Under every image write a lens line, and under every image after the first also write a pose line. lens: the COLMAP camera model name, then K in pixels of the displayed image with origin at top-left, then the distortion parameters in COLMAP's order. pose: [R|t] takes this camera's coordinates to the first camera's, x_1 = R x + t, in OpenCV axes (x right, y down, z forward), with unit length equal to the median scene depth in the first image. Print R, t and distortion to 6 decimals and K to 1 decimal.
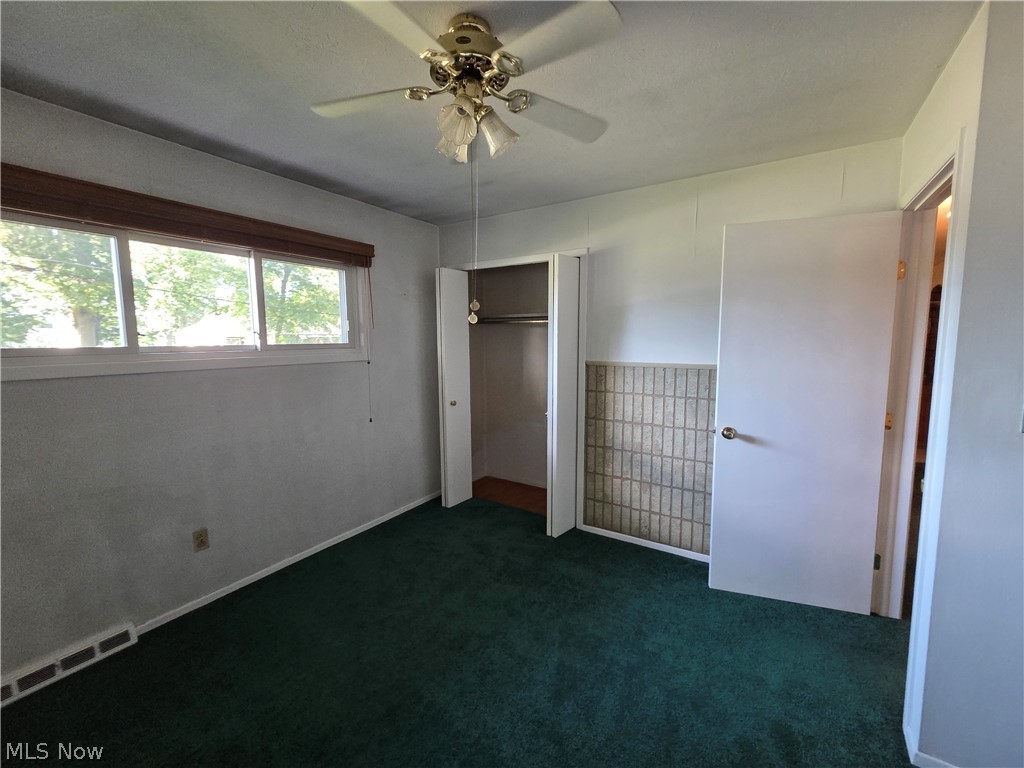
lens RADIAL K [[418.8, 0, 517.5], [0, 418.8, 382.2], [0, 0, 1]] dist [0.003970, -0.000714]
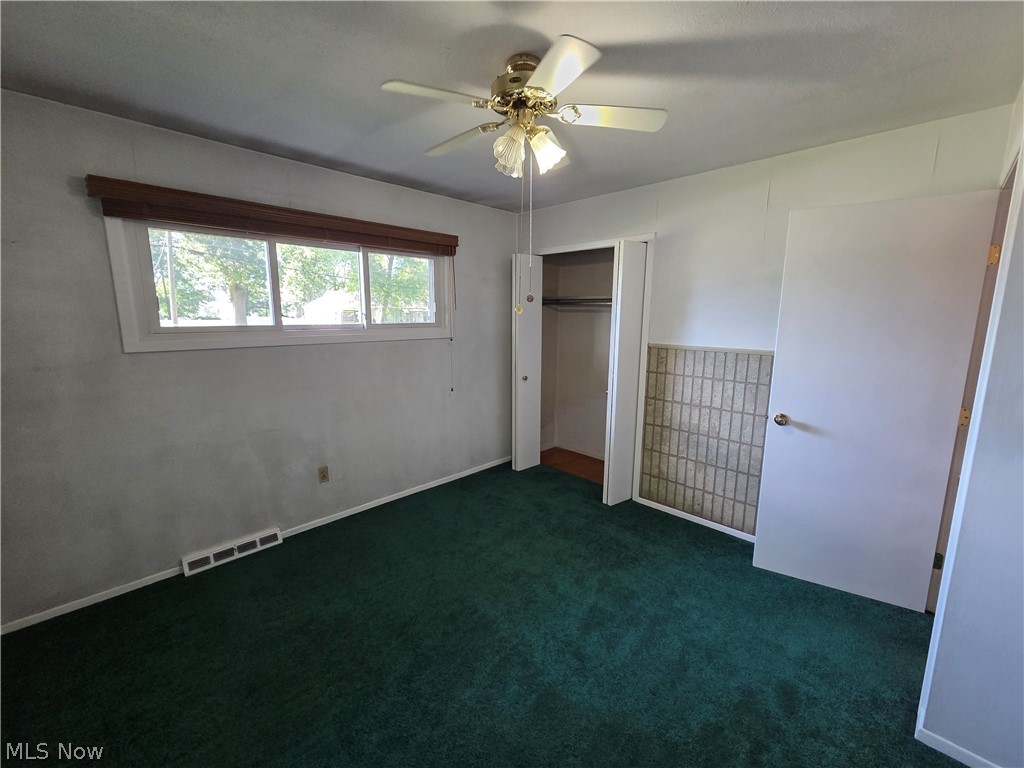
lens RADIAL K [[418.8, 0, 515.9], [0, 418.8, 384.3], [0, 0, 1]] dist [0.003970, -0.000714]
pose [[0.976184, 0.047099, -0.211769, 0.074025], [-0.033680, 0.997215, 0.066538, -0.007738], [0.214313, -0.057821, 0.975052, -0.100822]]
